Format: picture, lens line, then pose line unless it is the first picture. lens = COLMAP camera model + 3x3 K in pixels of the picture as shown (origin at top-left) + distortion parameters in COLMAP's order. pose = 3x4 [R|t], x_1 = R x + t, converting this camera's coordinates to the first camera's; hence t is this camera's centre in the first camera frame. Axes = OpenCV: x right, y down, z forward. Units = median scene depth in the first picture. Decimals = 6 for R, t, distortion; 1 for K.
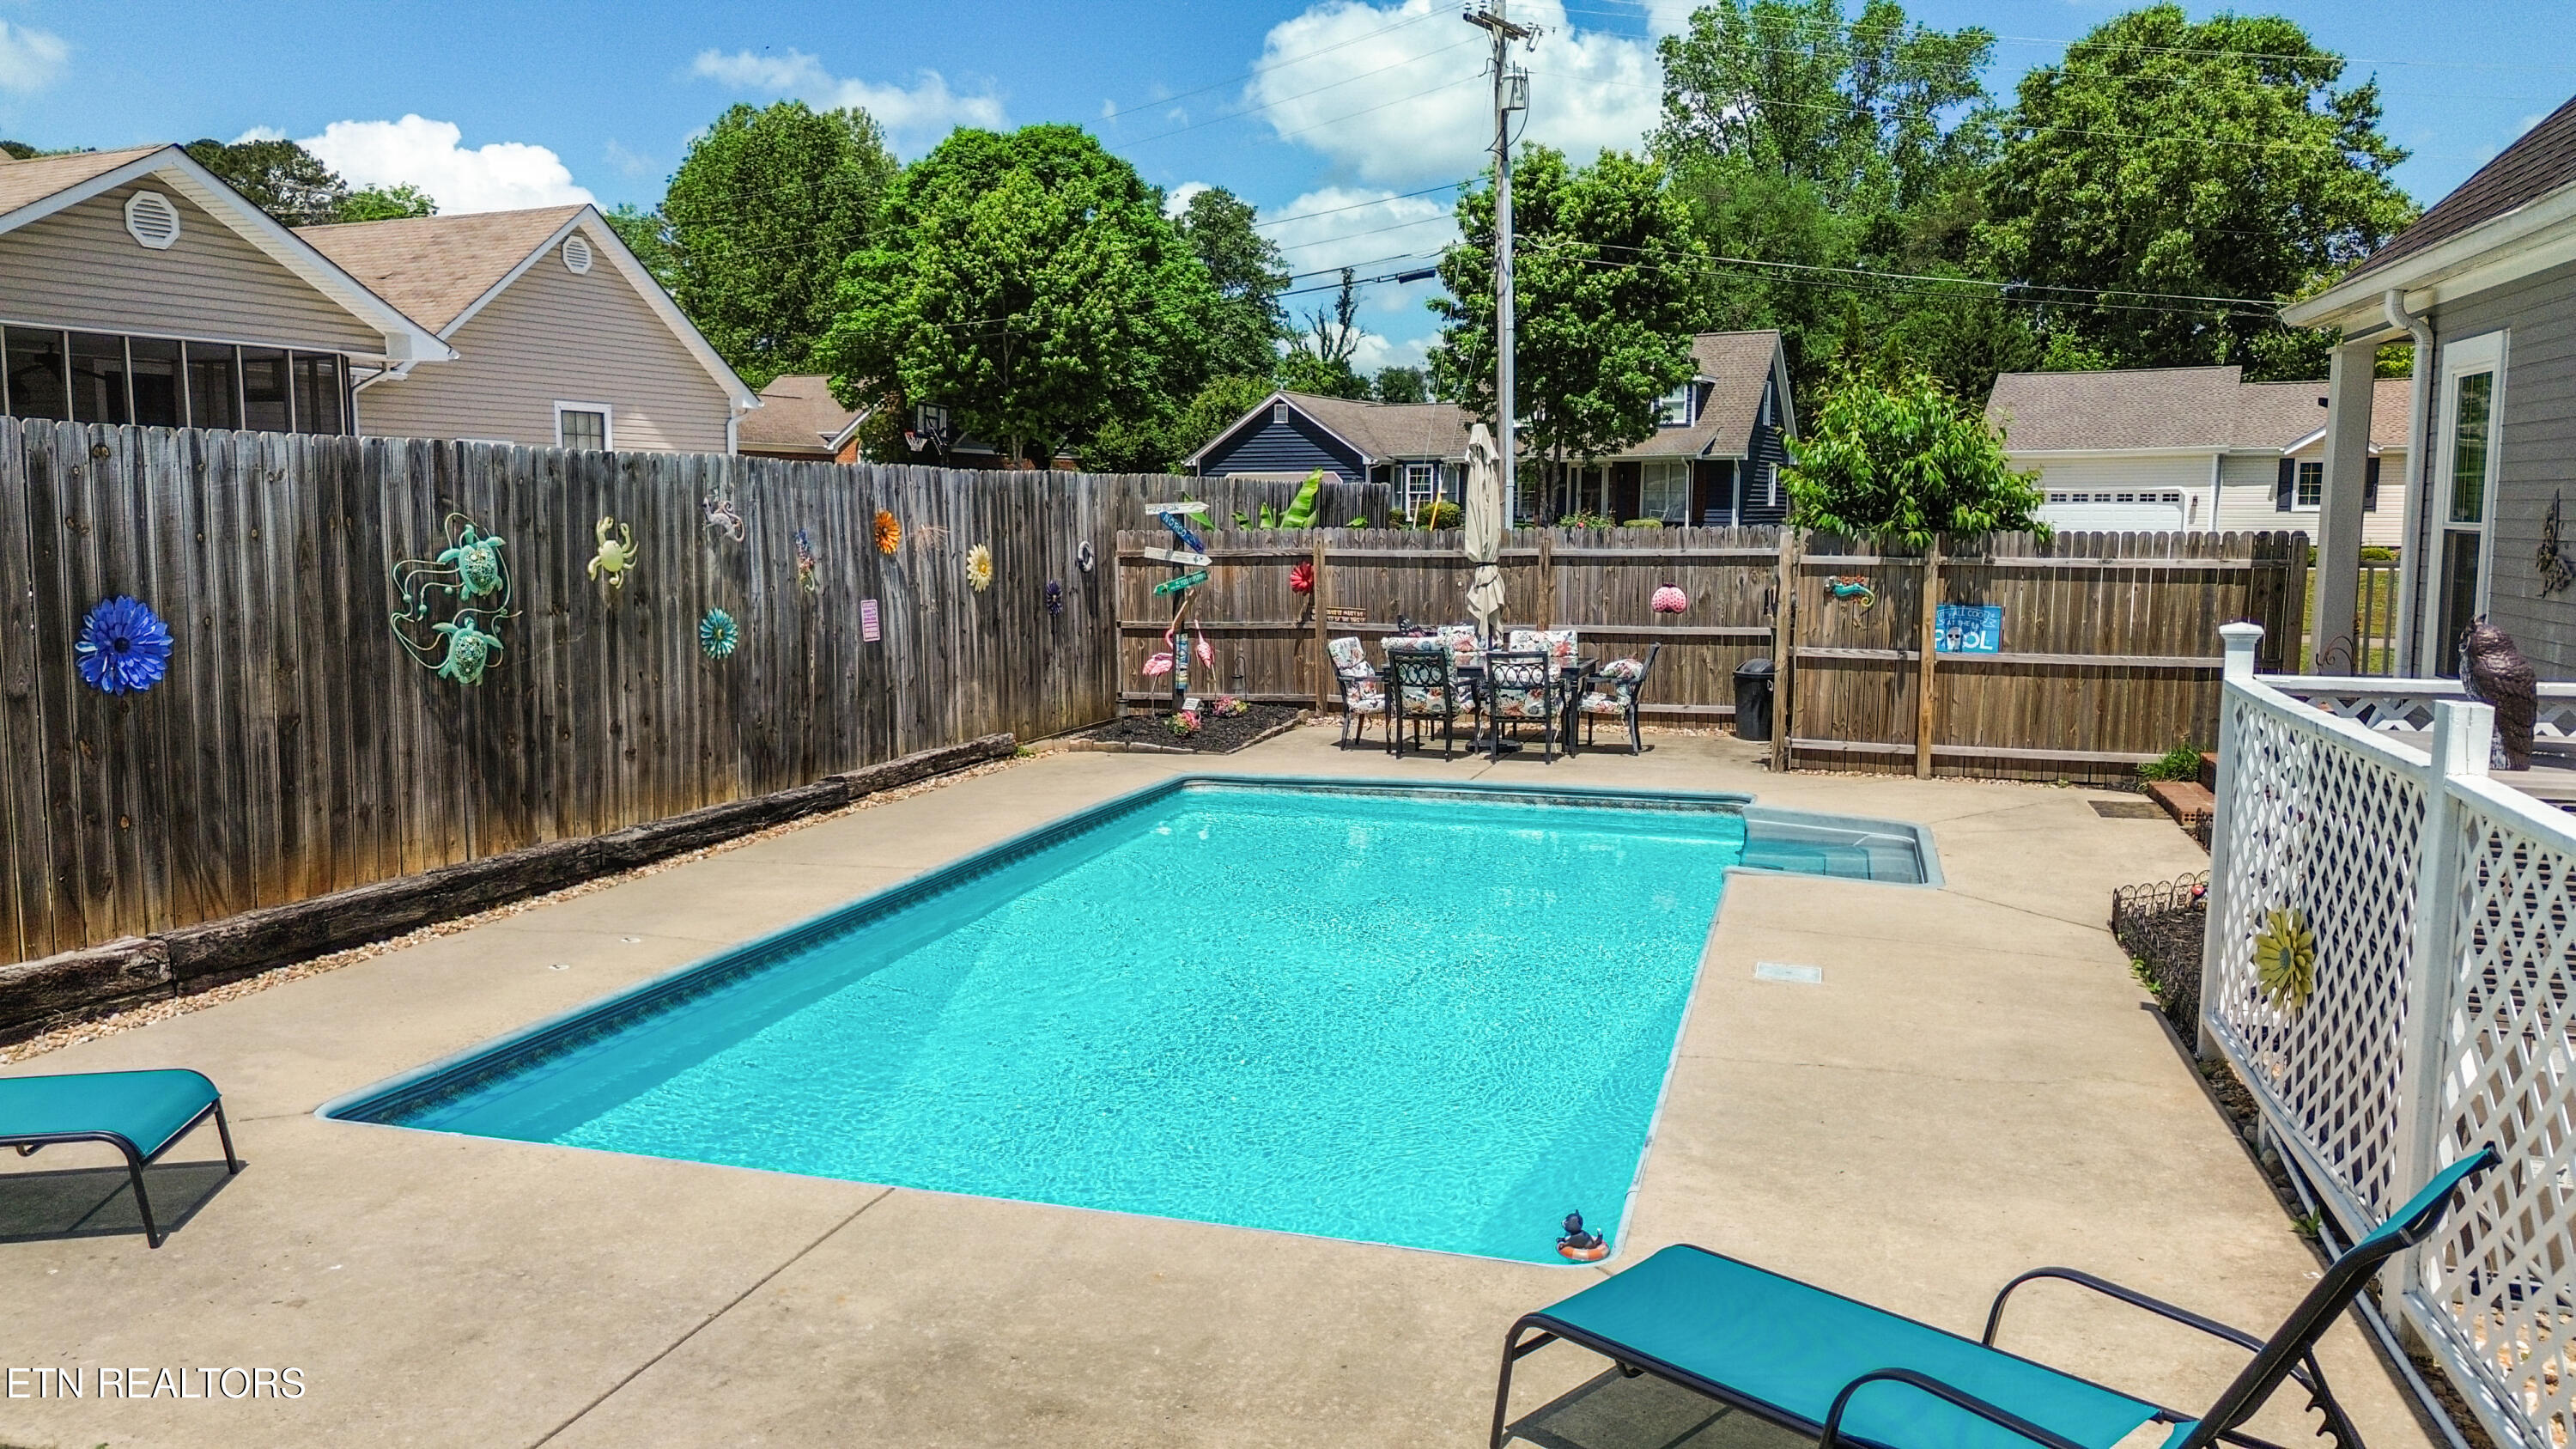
lens RADIAL K [[1830.6, 0, 1272.7], [0, 1830.6, 716.9], [0, 0, 1]] dist [0.053778, -0.068091]
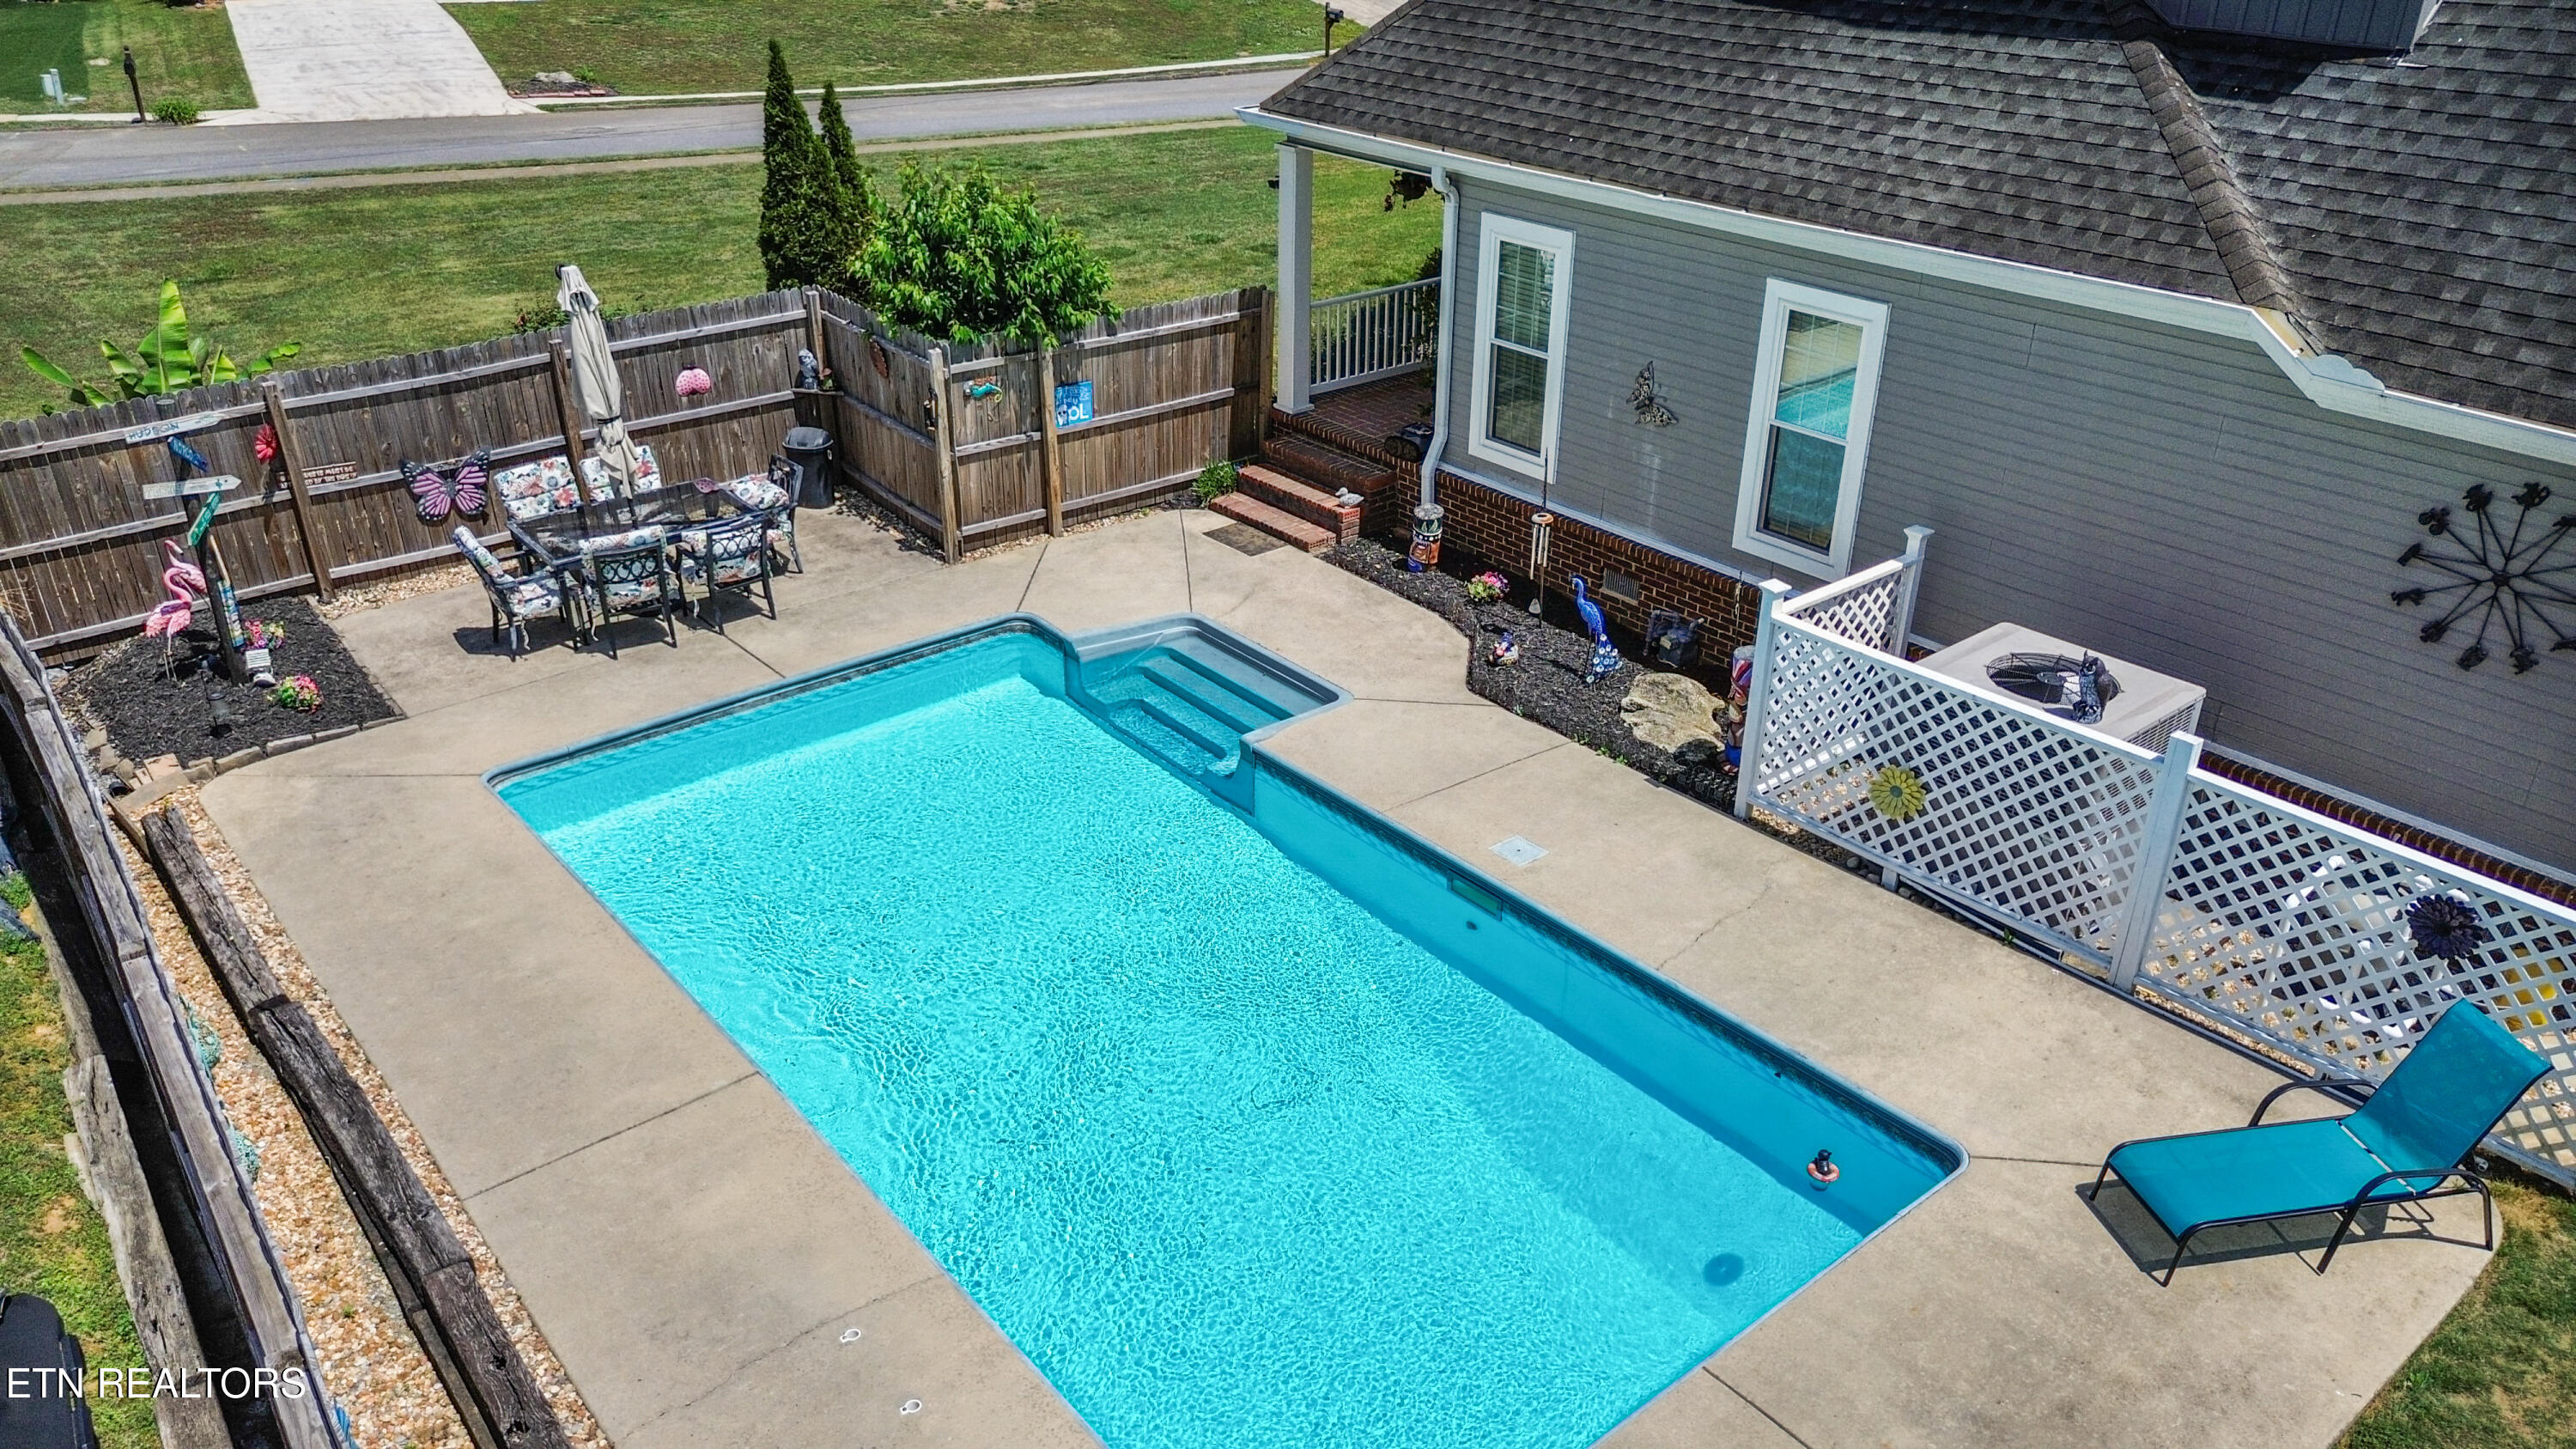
lens RADIAL K [[1818.3, 0, 1279.7], [0, 1818.3, 730.1], [0, 0, 1]] dist [0.059452, -0.066020]
pose [[0.546066, -0.384149, 0.744474, -0.492112], [0.090596, 0.910535, 0.403384, -0.312769], [-0.832829, -0.152828, 0.532015, 0.233633]]
